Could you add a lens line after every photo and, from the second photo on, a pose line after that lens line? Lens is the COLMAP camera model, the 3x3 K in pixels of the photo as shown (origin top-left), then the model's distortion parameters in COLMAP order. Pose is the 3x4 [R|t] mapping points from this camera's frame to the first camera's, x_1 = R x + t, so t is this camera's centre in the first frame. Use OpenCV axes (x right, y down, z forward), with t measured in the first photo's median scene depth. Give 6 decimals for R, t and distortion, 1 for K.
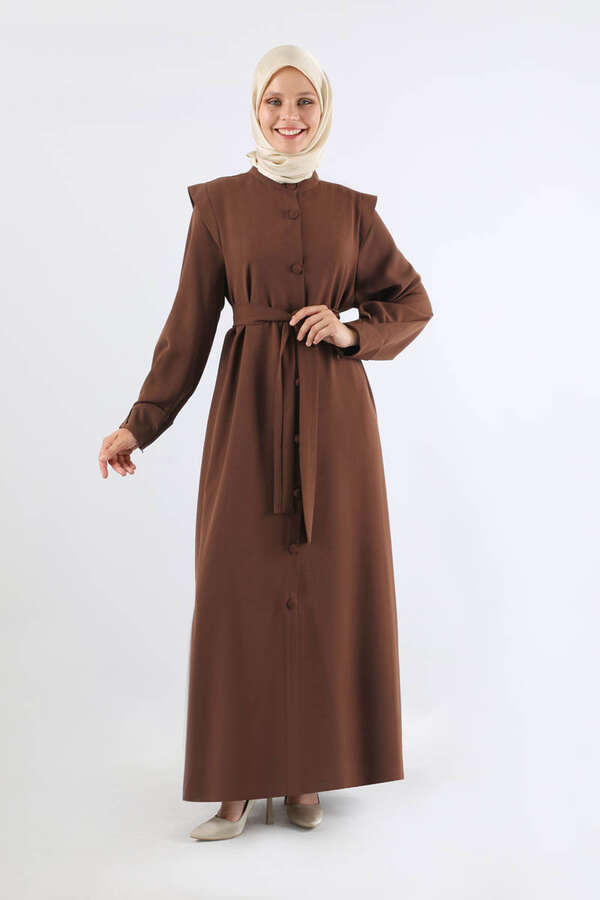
lens RADIAL K [[1782.6, 0, 300.0], [0, 1782.6, 450.0], [0, 0, 1]] dist [0.027335, 0.000303]
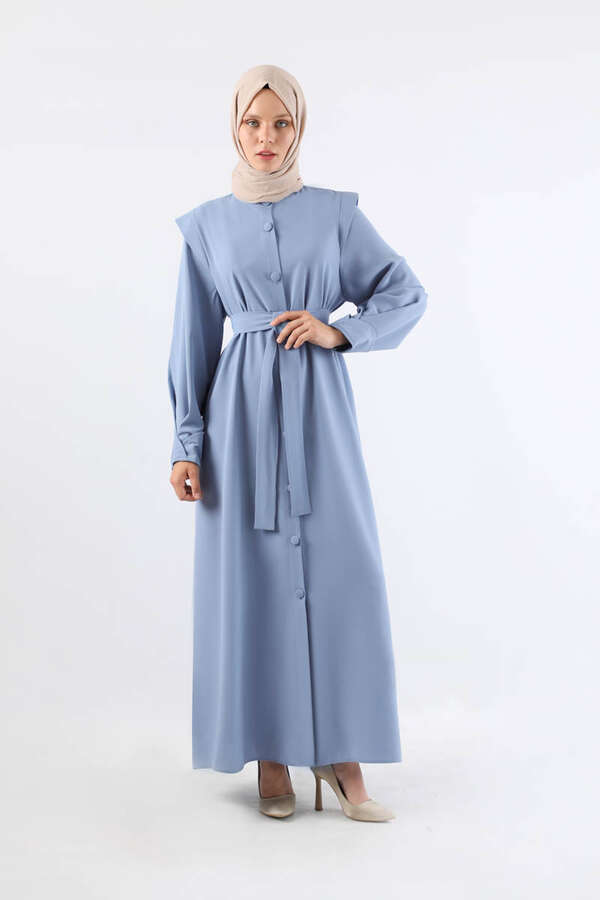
lens RADIAL K [[1950.8, 0, 300.0], [0, 1950.8, 450.0], [0, 0, 1]] dist [0.005783, 0.013739]
pose [[0.999711, -0.023964, 0.001646, 0.008767], [0.023963, 0.999712, 0.000978, 0.002141], [-0.001669, -0.000939, 0.999998, -0.215159]]
